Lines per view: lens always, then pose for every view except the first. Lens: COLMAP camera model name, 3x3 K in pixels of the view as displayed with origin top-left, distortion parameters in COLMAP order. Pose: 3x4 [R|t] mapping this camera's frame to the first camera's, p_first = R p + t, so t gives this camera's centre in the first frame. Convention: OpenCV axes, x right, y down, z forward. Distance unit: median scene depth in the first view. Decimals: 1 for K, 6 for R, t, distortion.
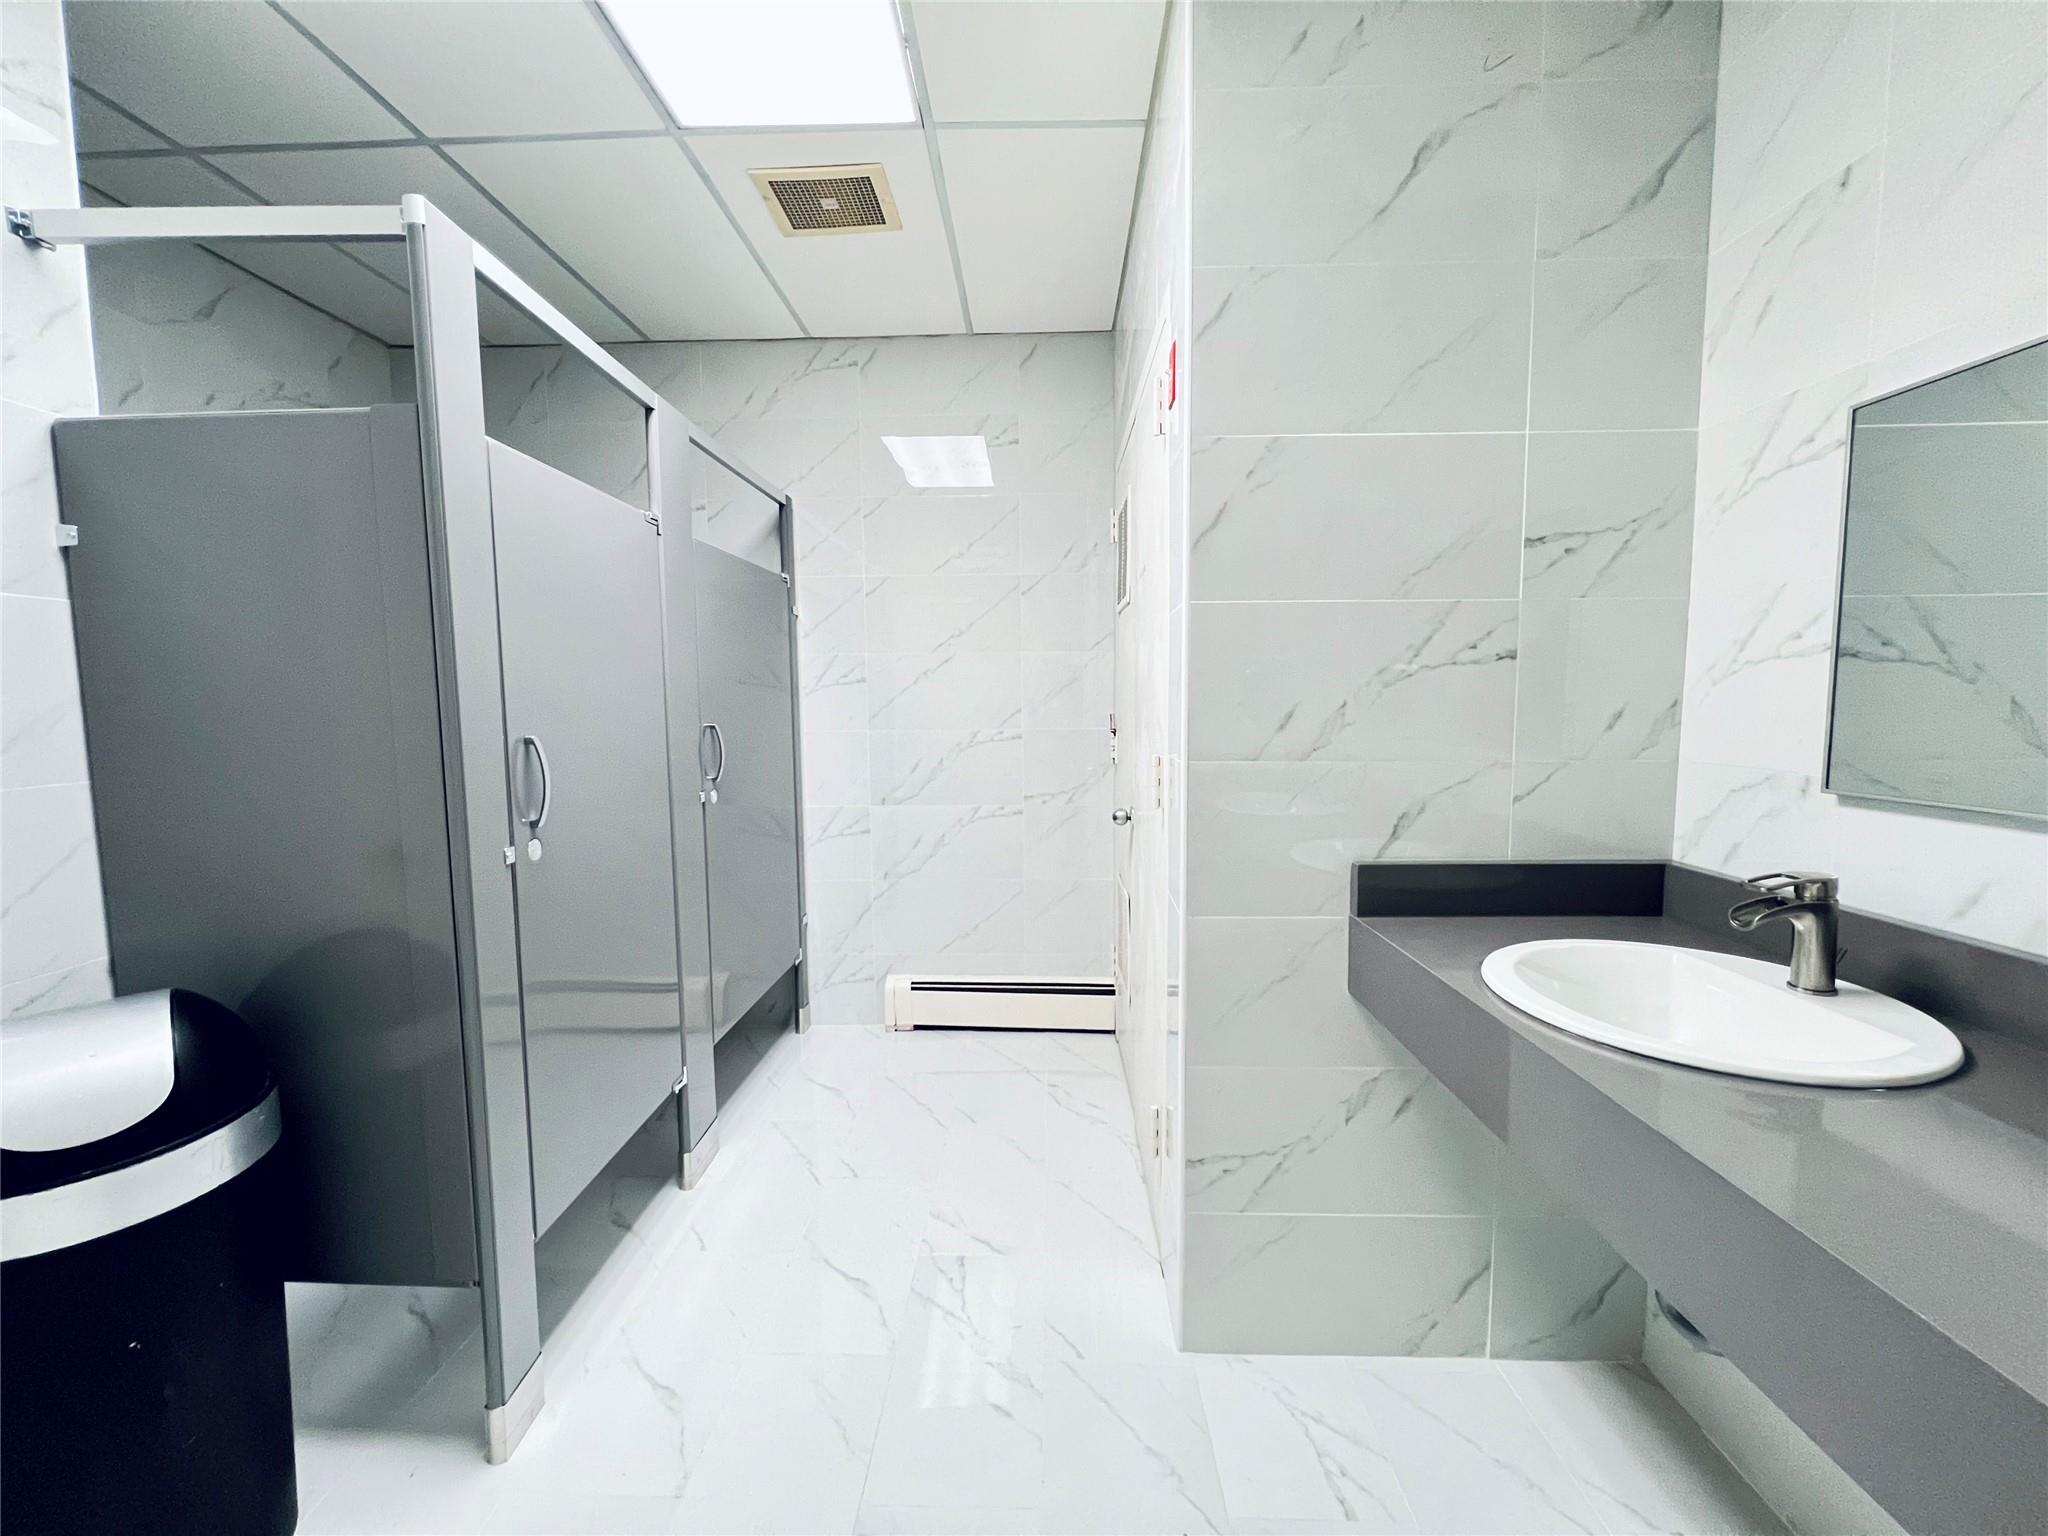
lens RADIAL K [[815.3, 0, 1018.6], [0, 815.3, 766.9], [0, 0, 1]] dist [-0.001534, 0.000059]
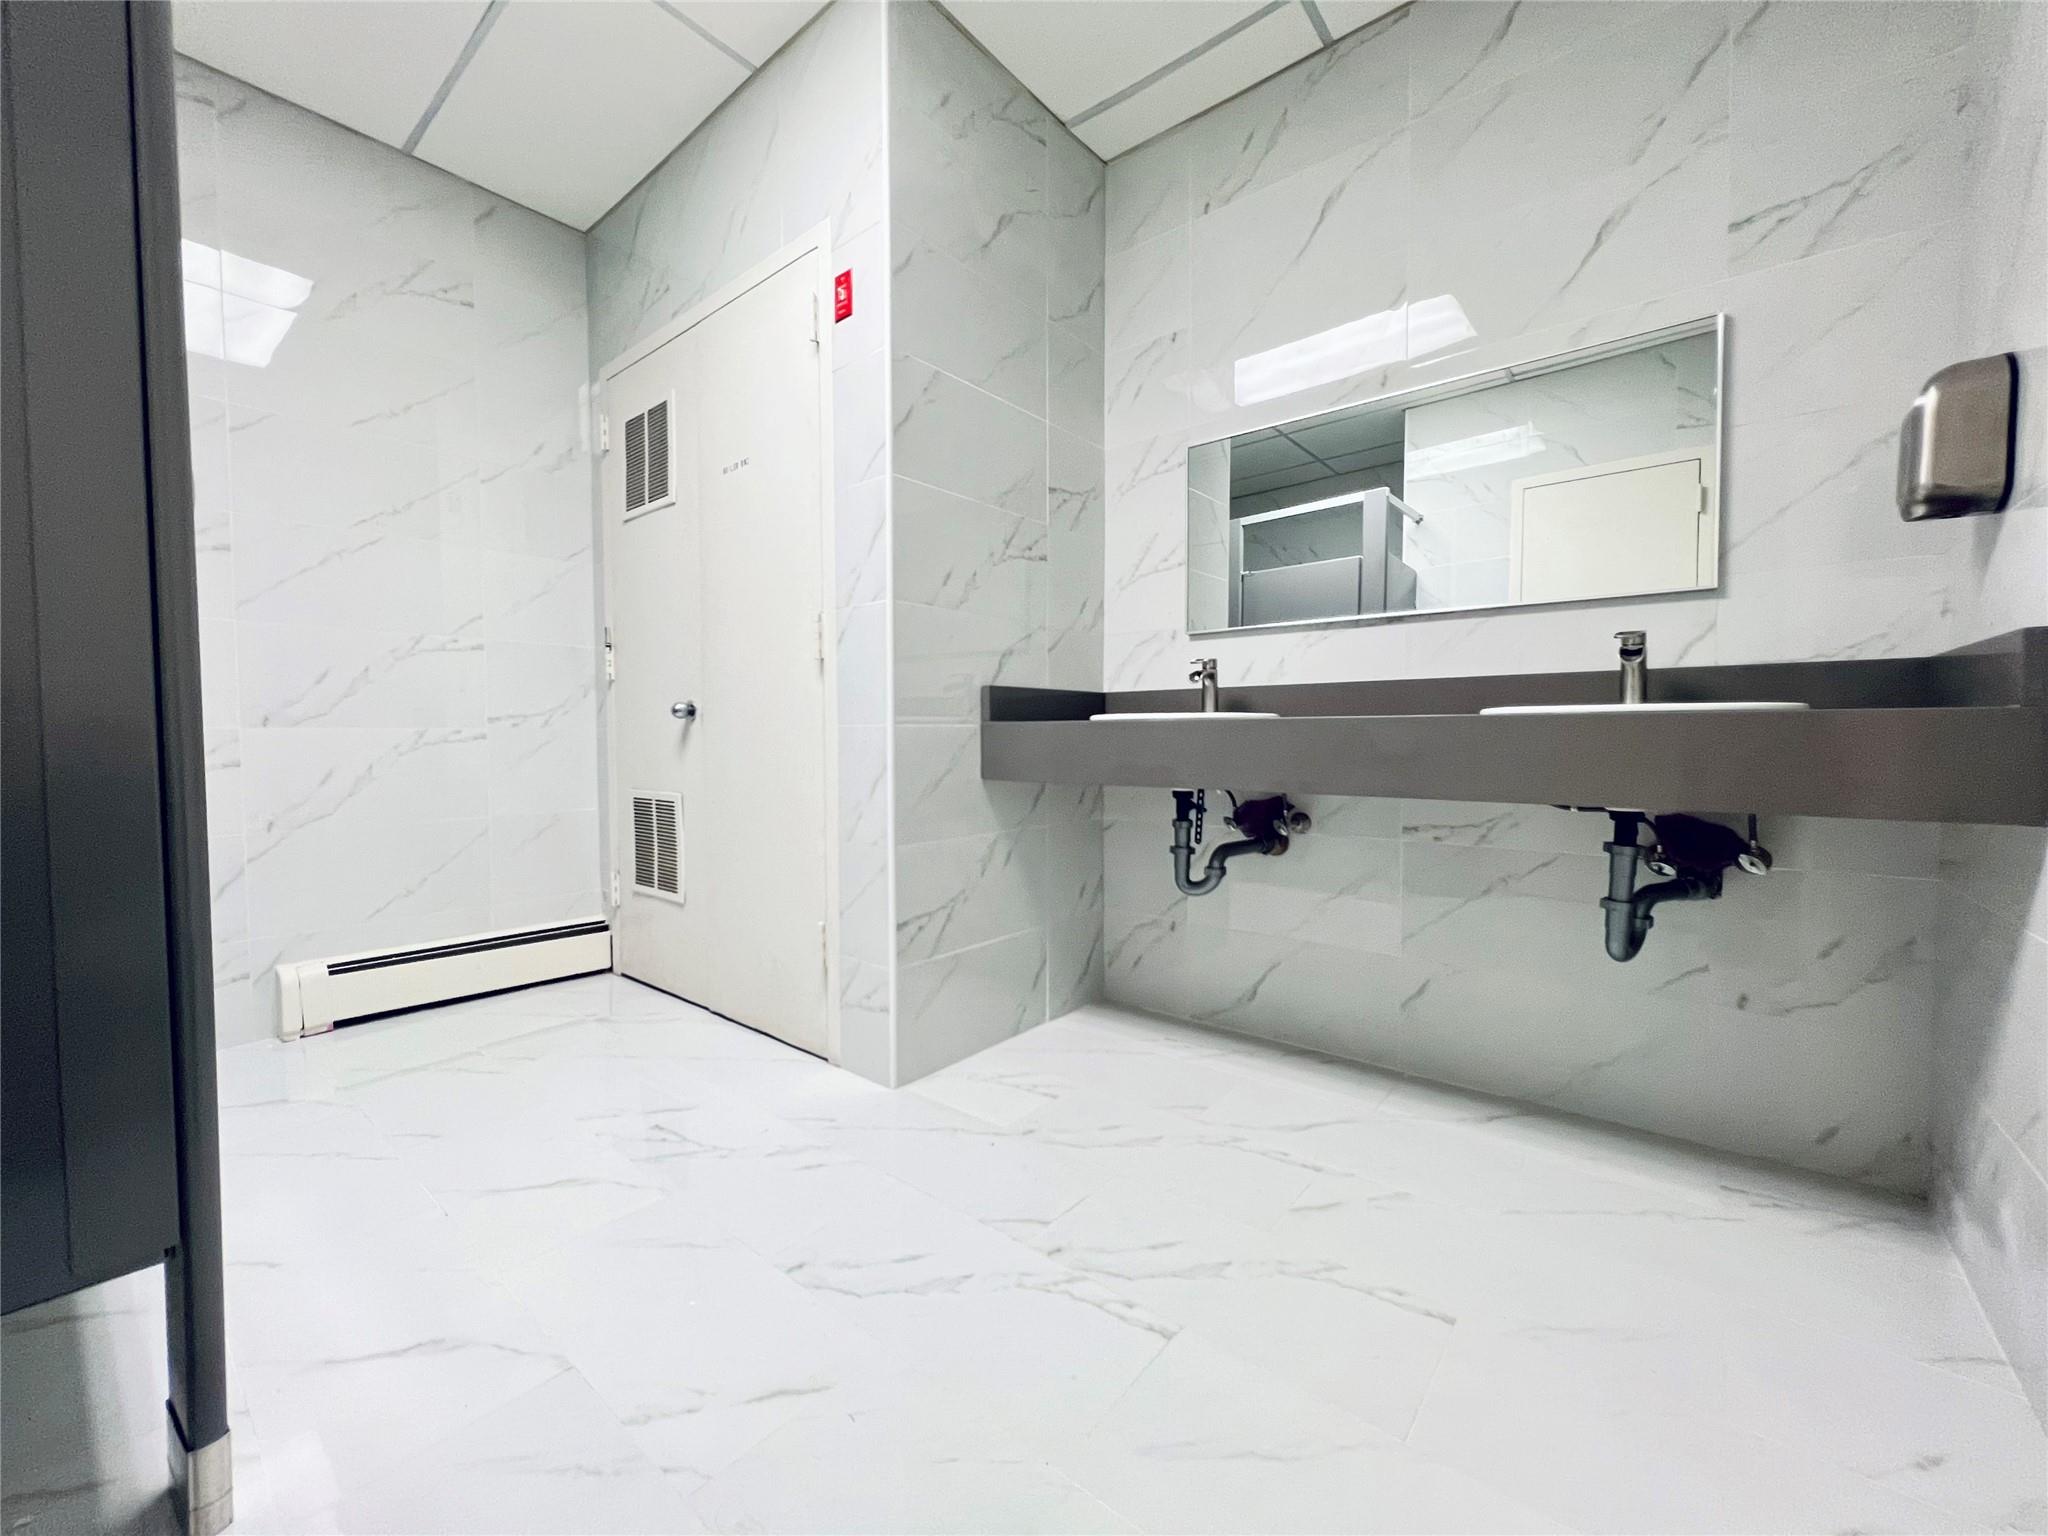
lens RADIAL K [[815.3, 0, 1018.6], [0, 815.3, 766.9], [0, 0, 1]] dist [-0.001534, 0.000059]
pose [[0.615602, -0.024941, 0.787663, -0.660883], [0.064188, 0.997765, -0.018572, 0.282216], [-0.785439, 0.061991, 0.615827, 0.077594]]
